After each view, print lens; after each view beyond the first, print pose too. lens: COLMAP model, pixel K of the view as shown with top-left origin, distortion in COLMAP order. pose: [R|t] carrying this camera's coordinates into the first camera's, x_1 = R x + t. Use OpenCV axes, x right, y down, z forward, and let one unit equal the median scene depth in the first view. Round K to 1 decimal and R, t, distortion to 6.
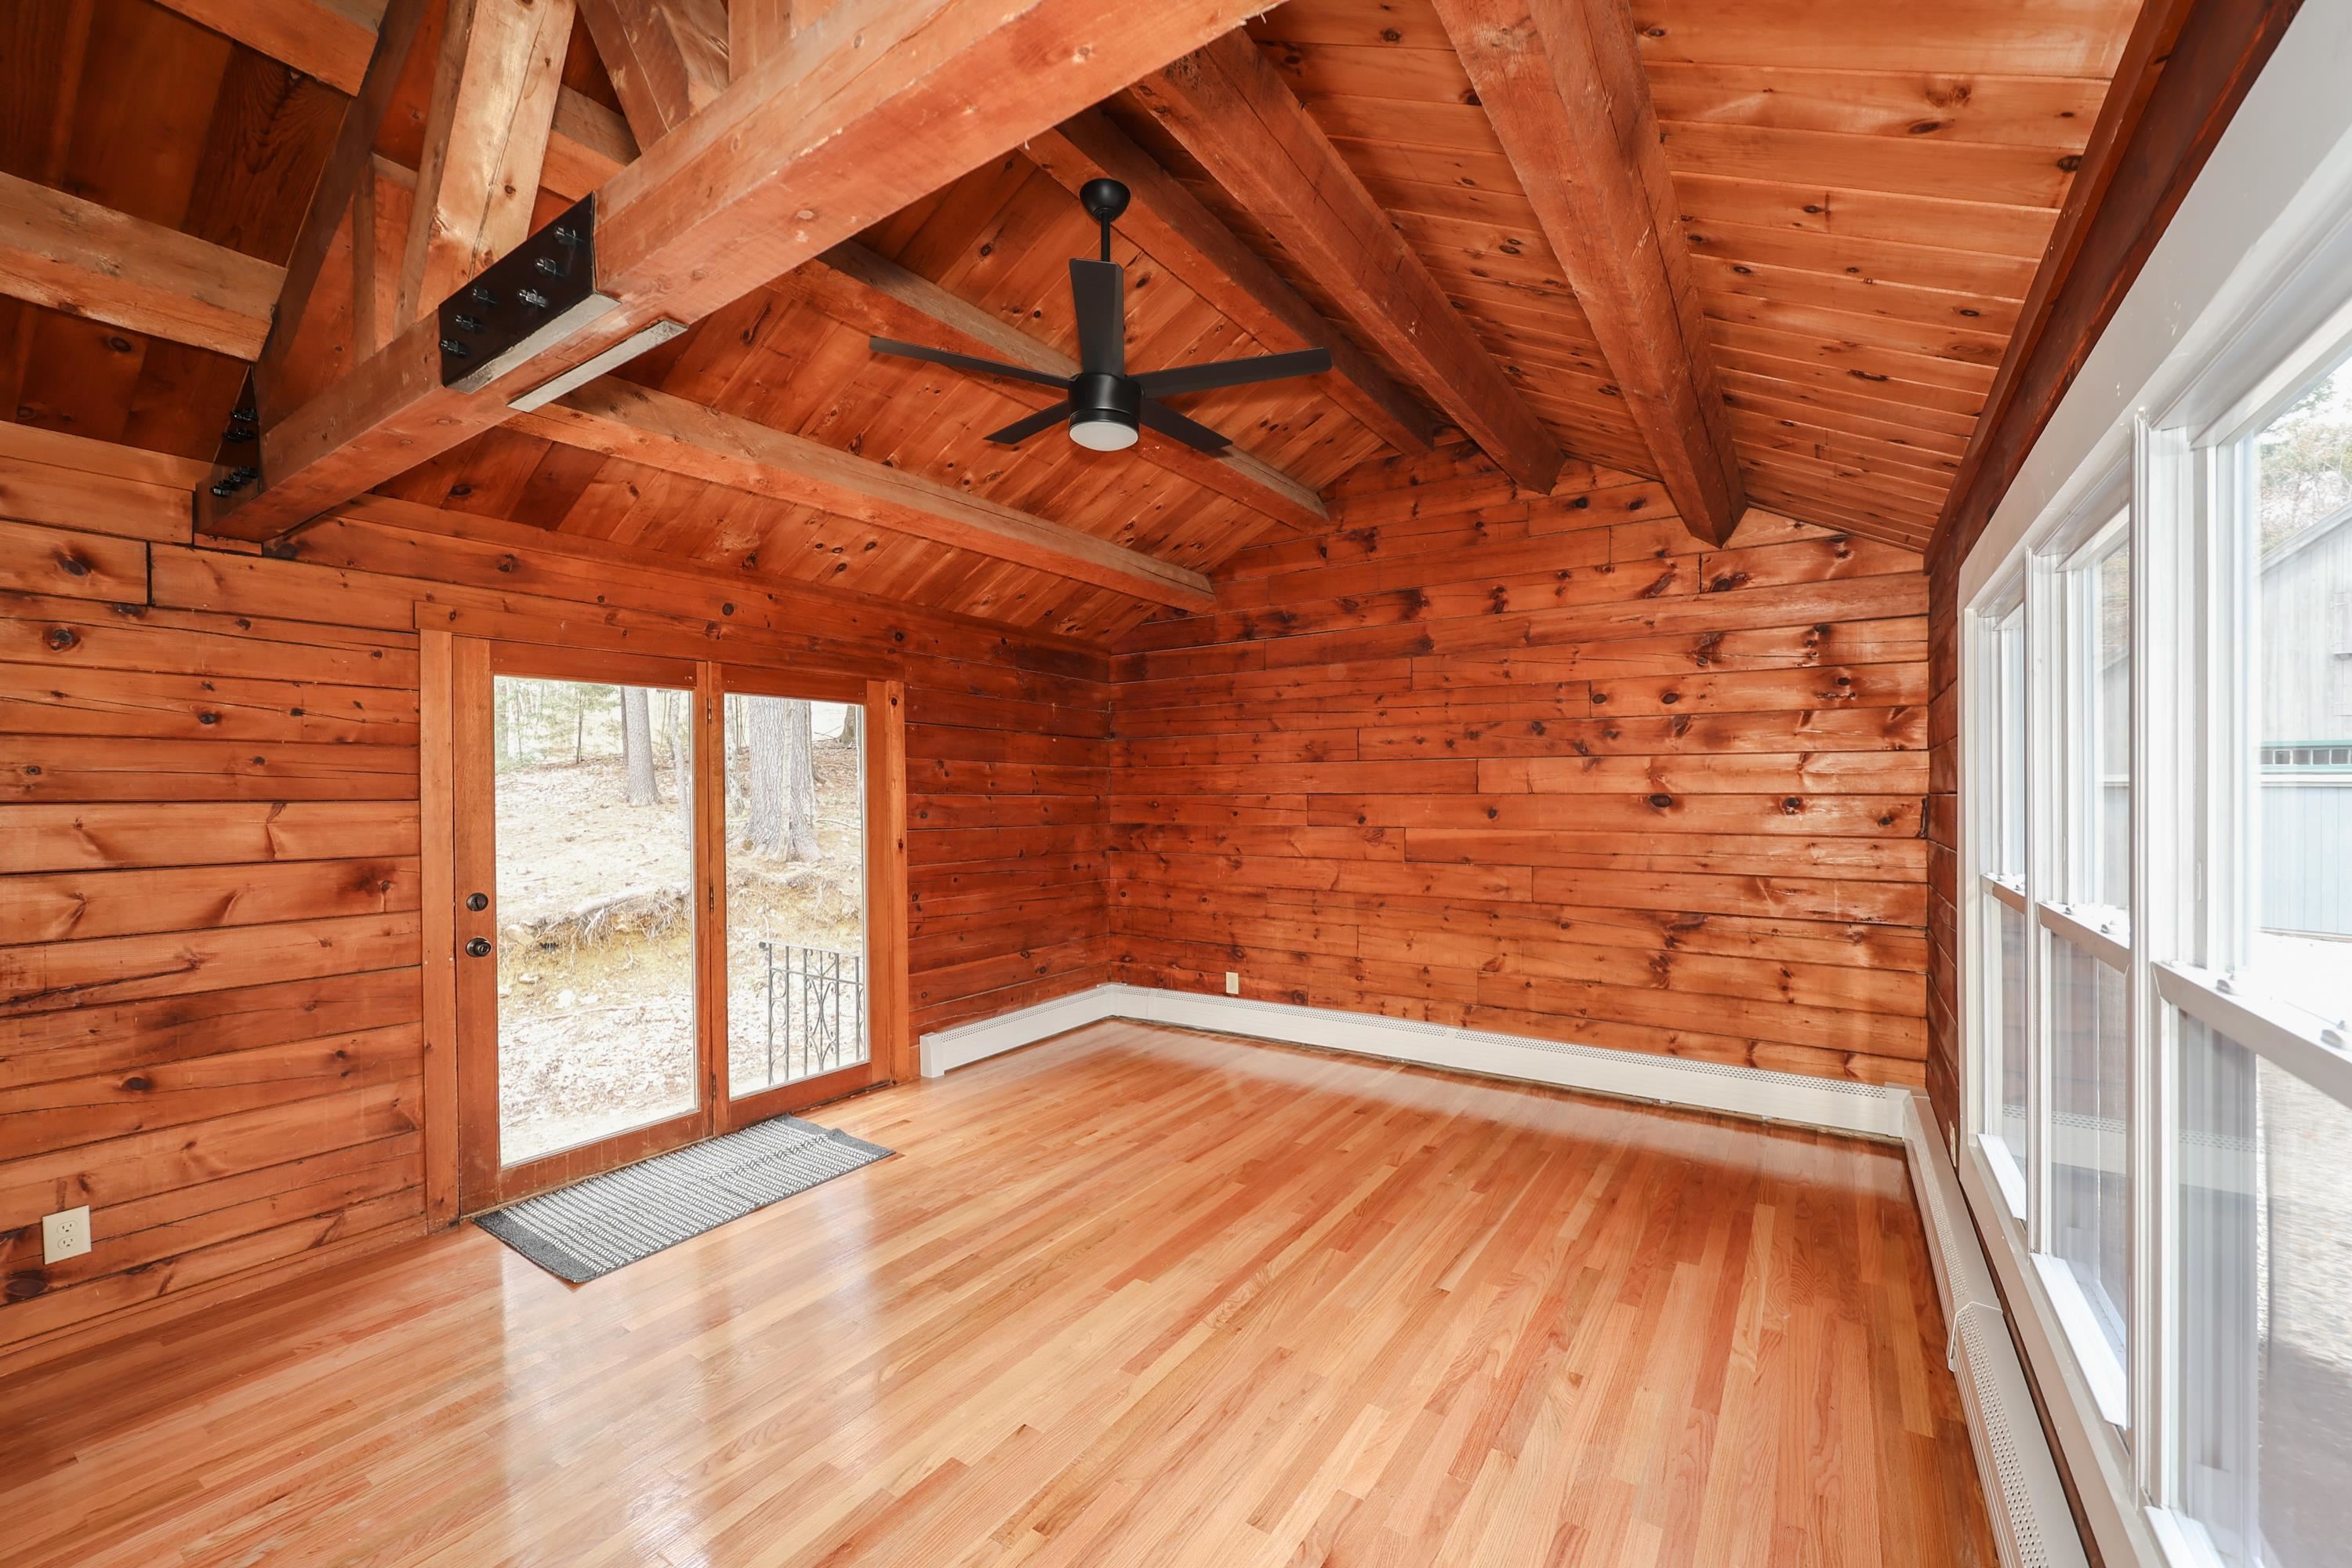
lens RADIAL K [[952.8, 0, 1186.6], [0, 952.8, 792.5], [0, 0, 1]] dist [0.003710, -0.000039]
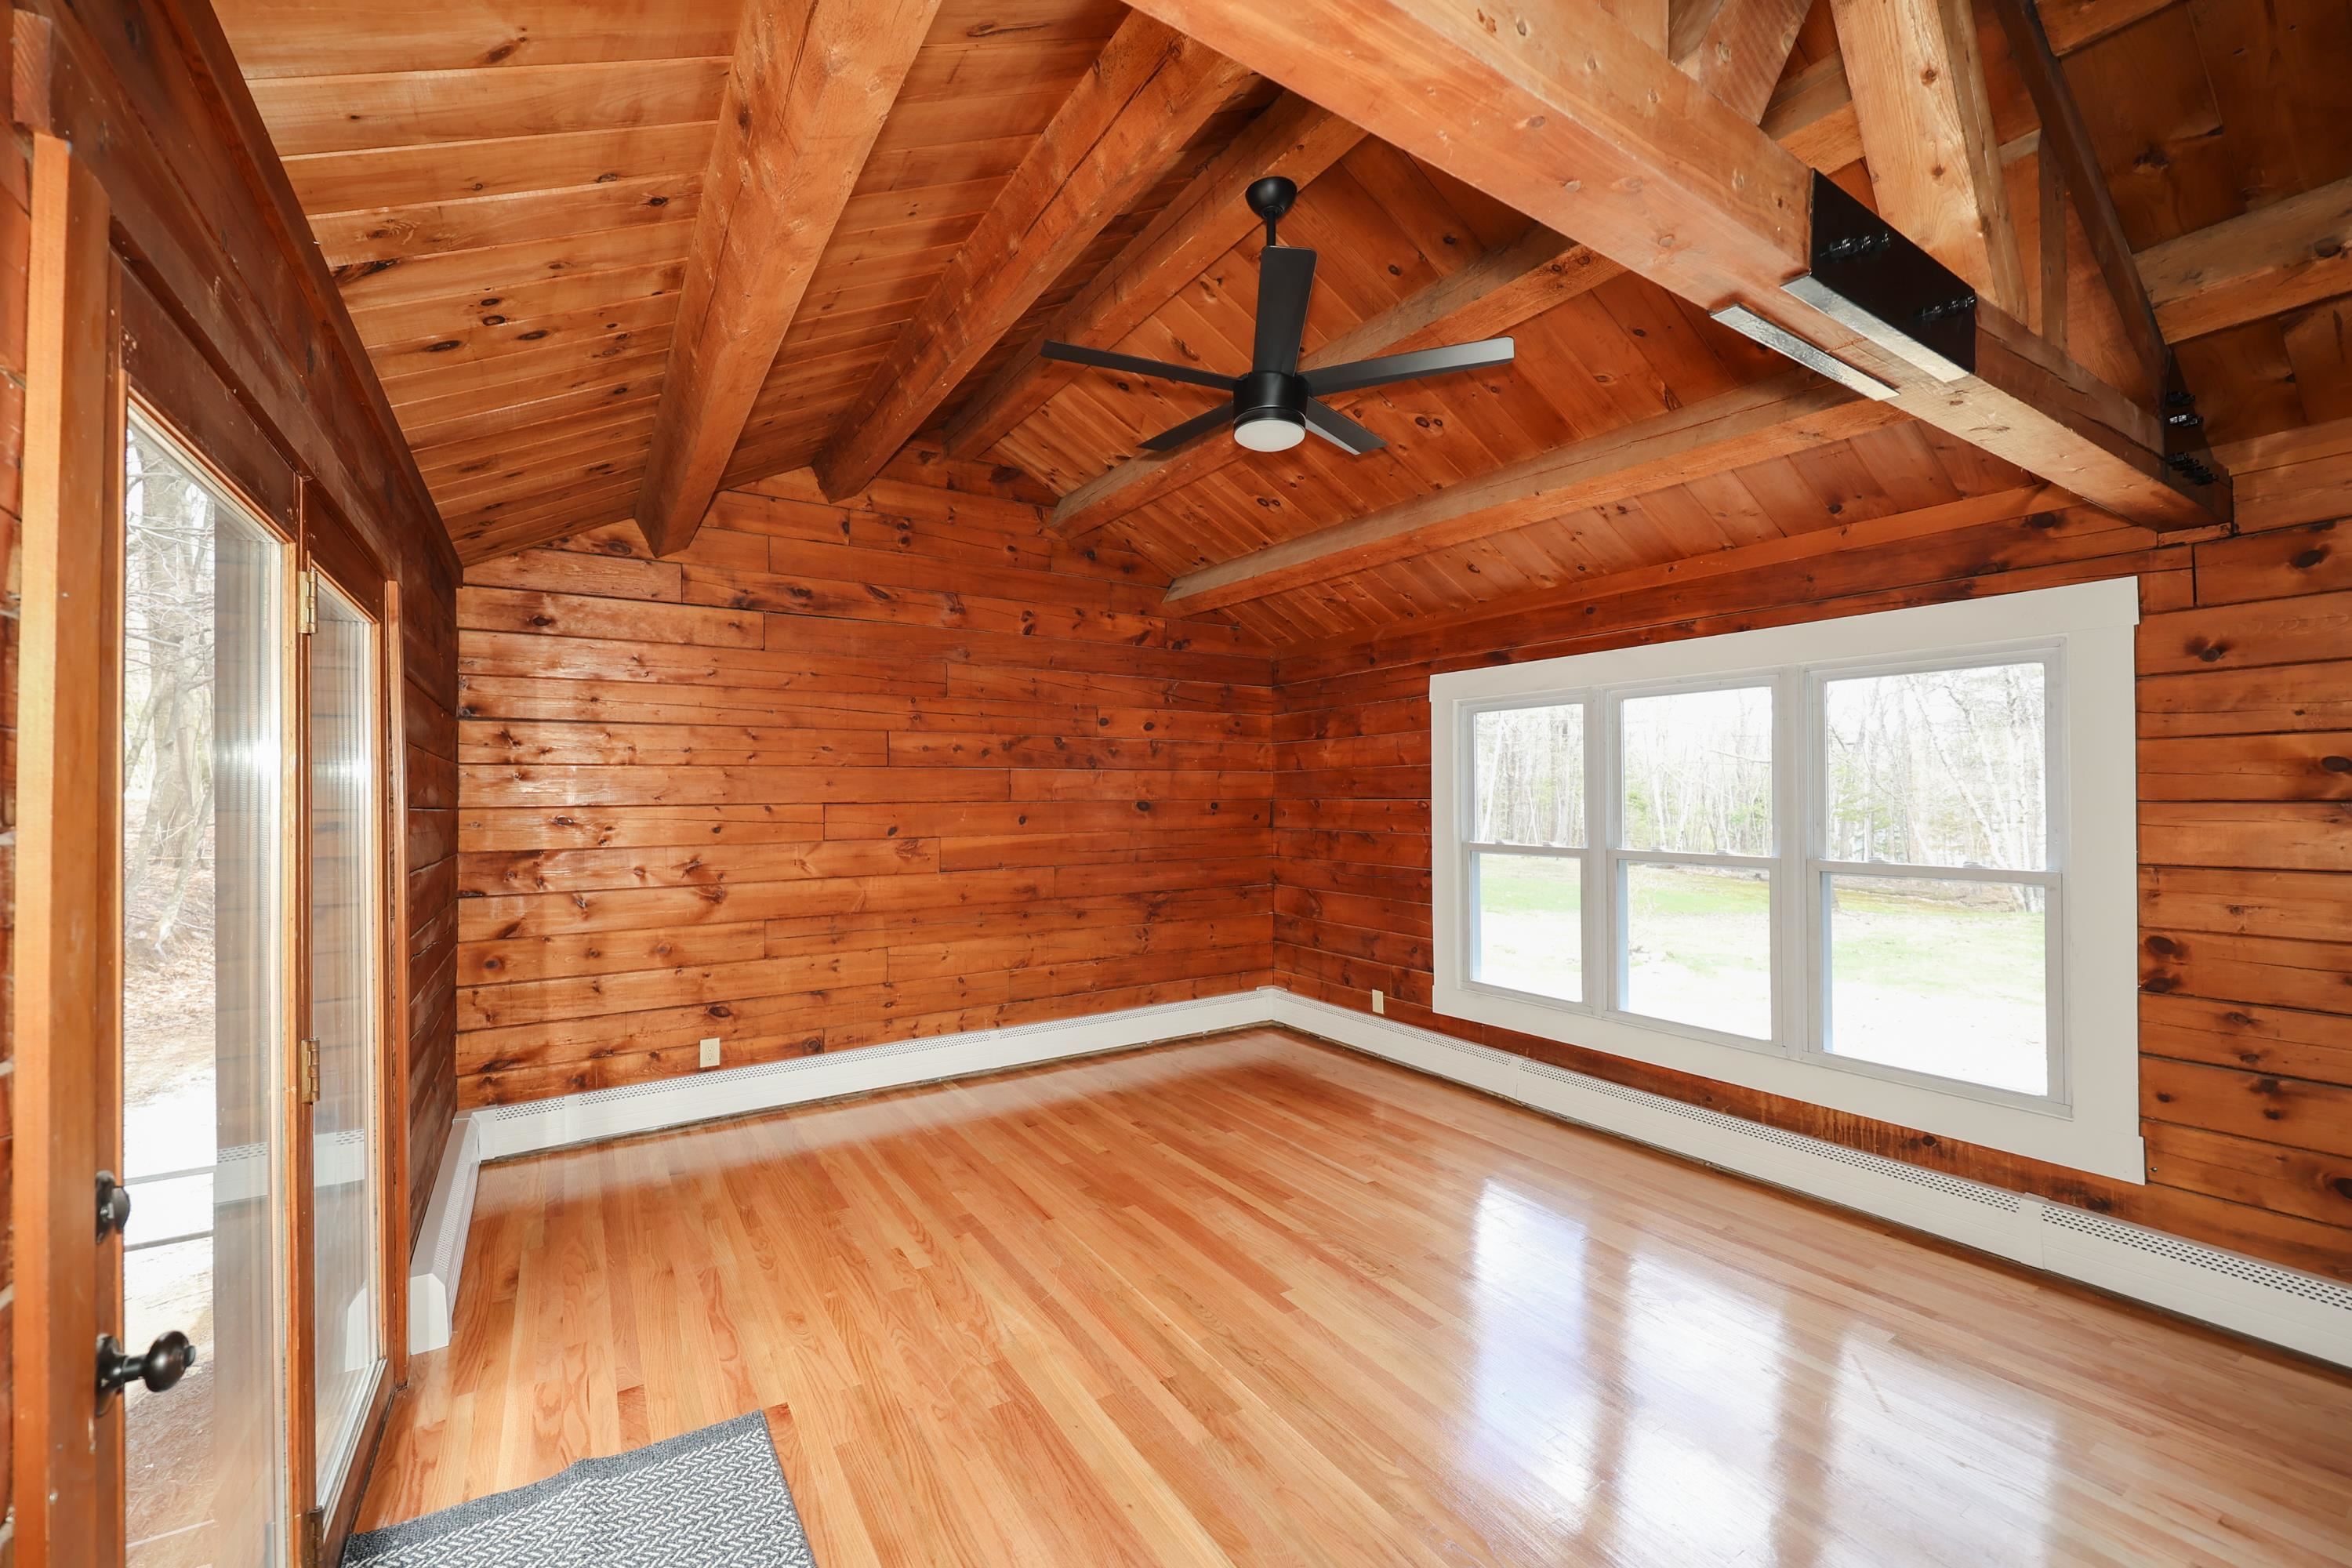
lens RADIAL K [[950.8, 0, 1175.1], [0, 950.8, 787.3], [0, 0, 1]] dist [0.000513, 0.000257]
pose [[0.399525, 0.008376, 0.916684, -0.632970], [0.007146, 0.999899, -0.012251, -0.000294], [-0.916694, 0.011445, 0.399425, 0.445787]]
